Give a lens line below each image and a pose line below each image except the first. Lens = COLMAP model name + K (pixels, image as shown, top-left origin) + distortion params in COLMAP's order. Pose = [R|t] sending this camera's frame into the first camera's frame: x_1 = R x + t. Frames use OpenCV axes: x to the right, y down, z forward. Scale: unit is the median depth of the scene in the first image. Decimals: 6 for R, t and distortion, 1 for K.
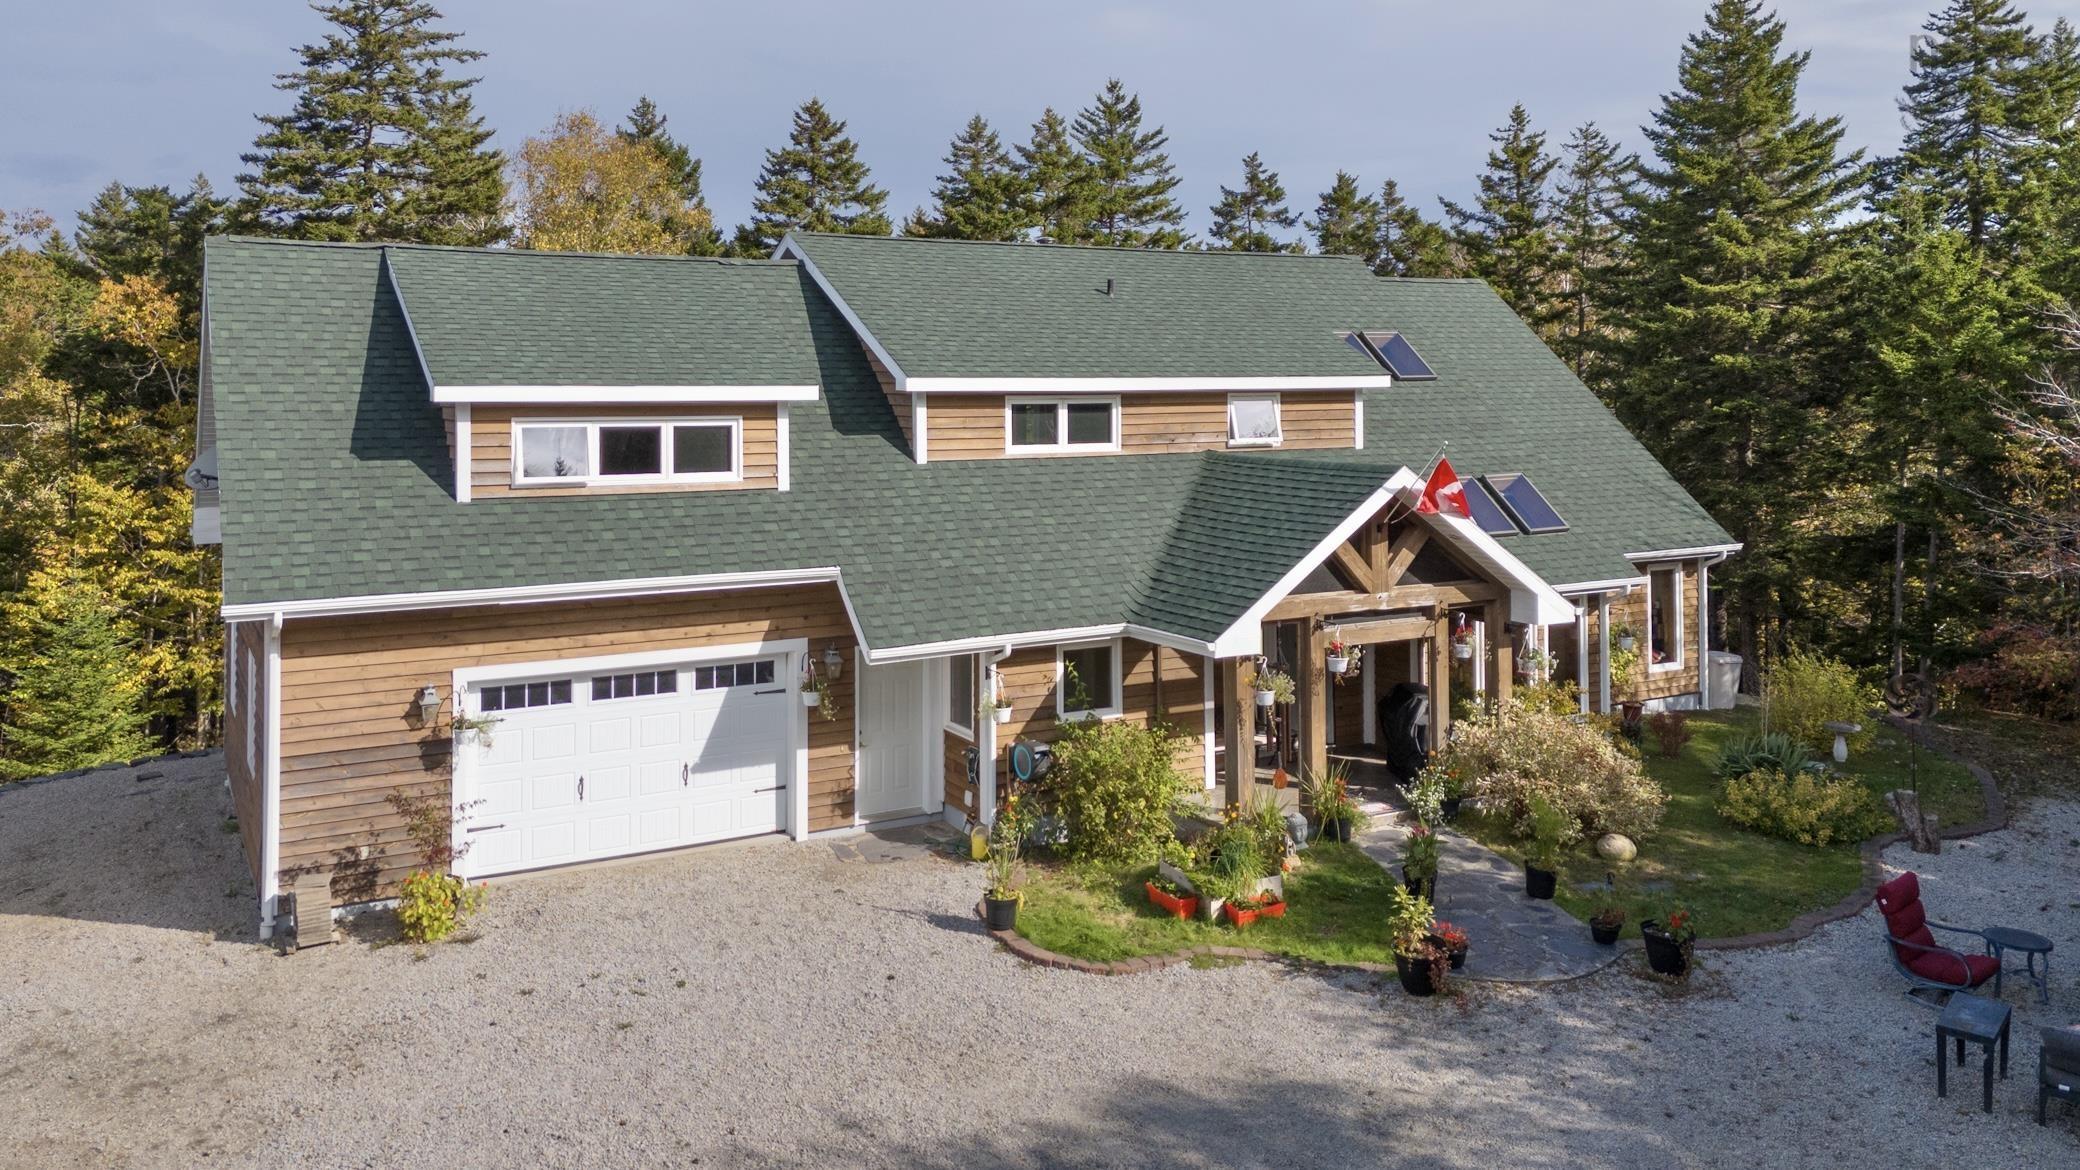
lens RADIAL K [[1591.6, 0, 1035.8], [0, 1591.6, 354.5], [0, 0, 1]] dist [0.048427, -0.004380]
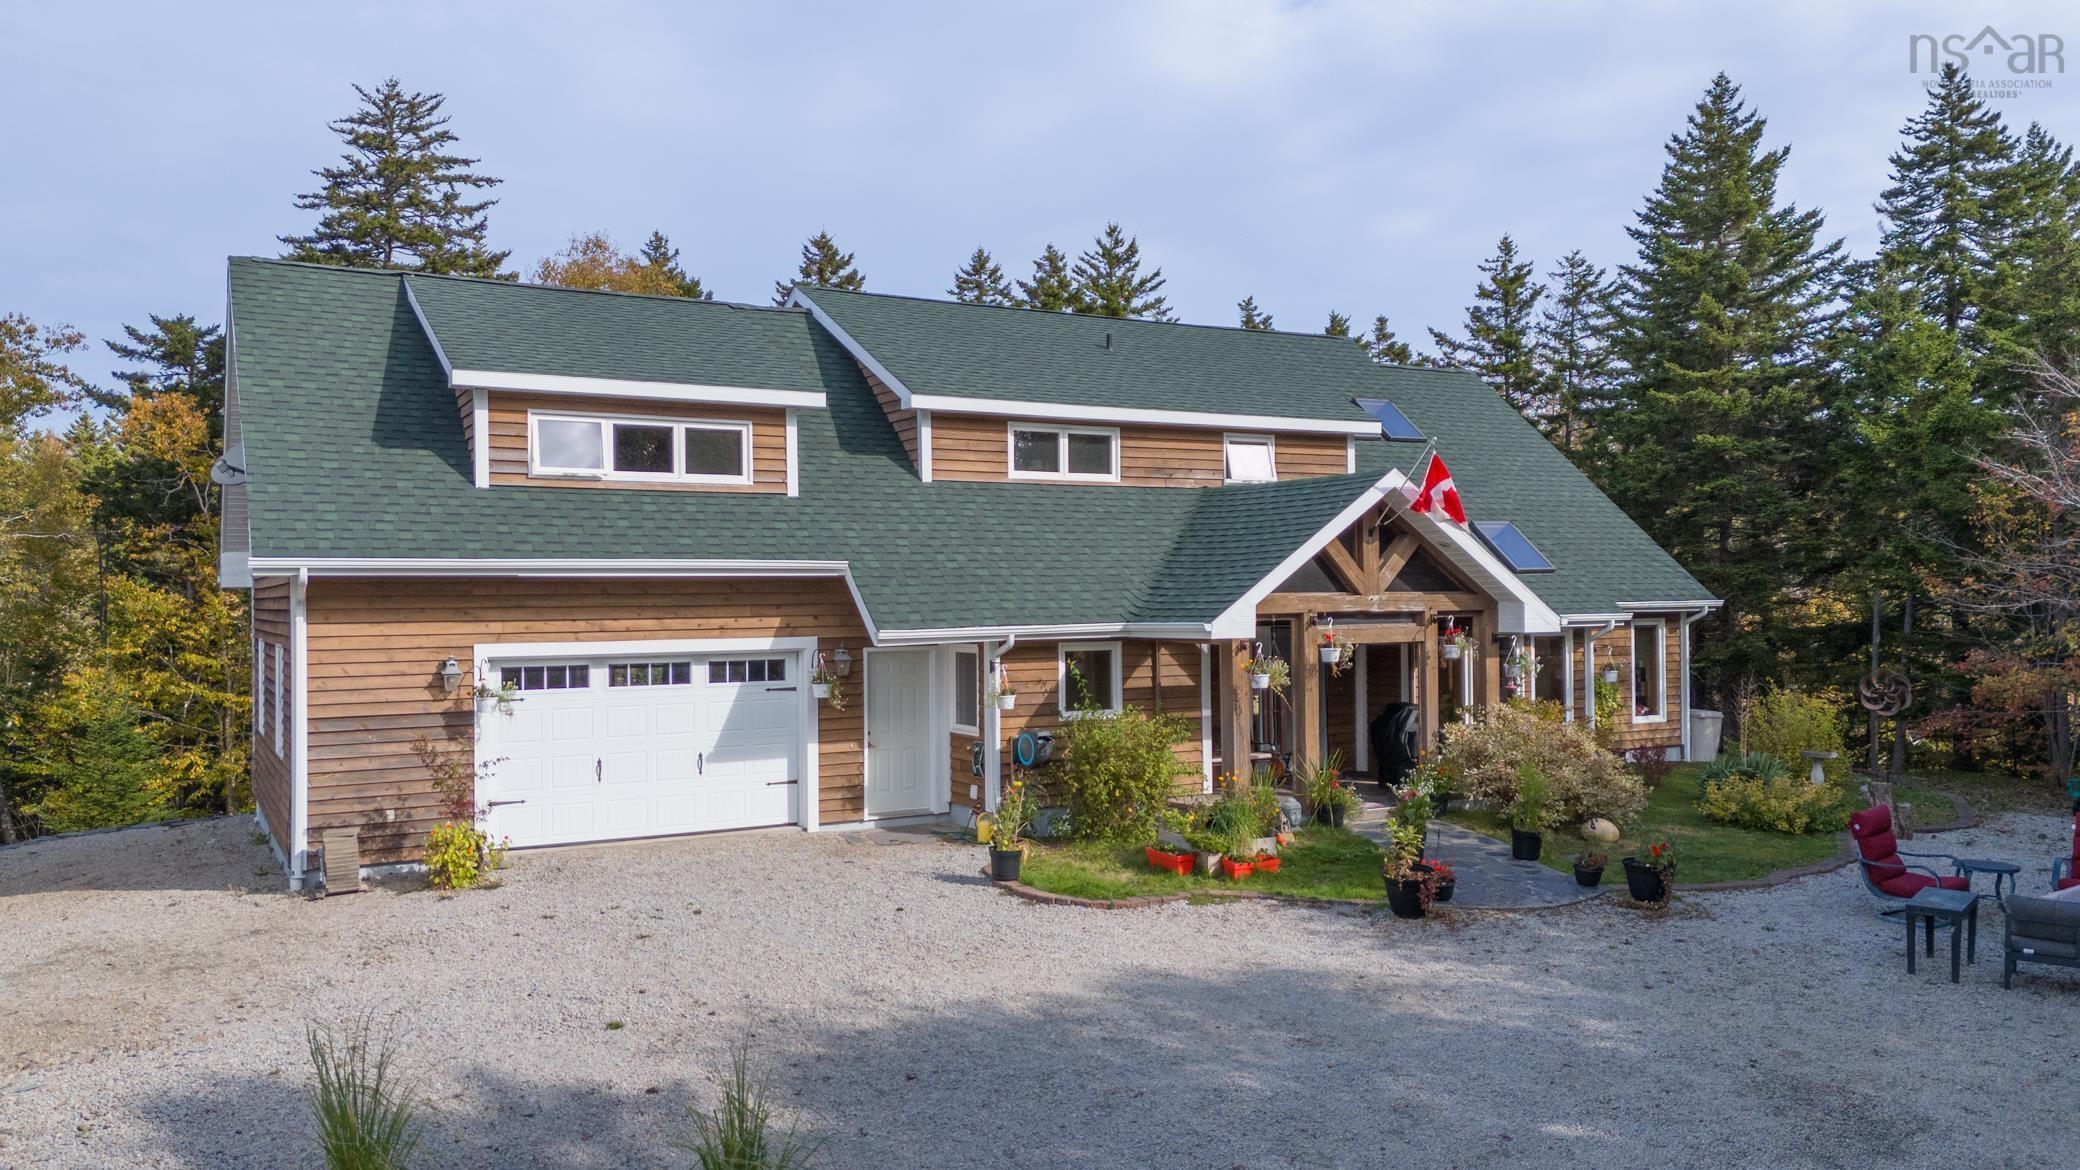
lens RADIAL K [[1544.2, 0, 1040.0], [0, 1544.2, 585.0], [0, 0, 1]] dist [0.048483, 0.001249]
pose [[0.999983, -0.005819, 0.000100, 0.001279], [0.005819, 0.999969, 0.005265, 0.139628], [-0.000130, -0.005265, 0.999986, -0.000803]]
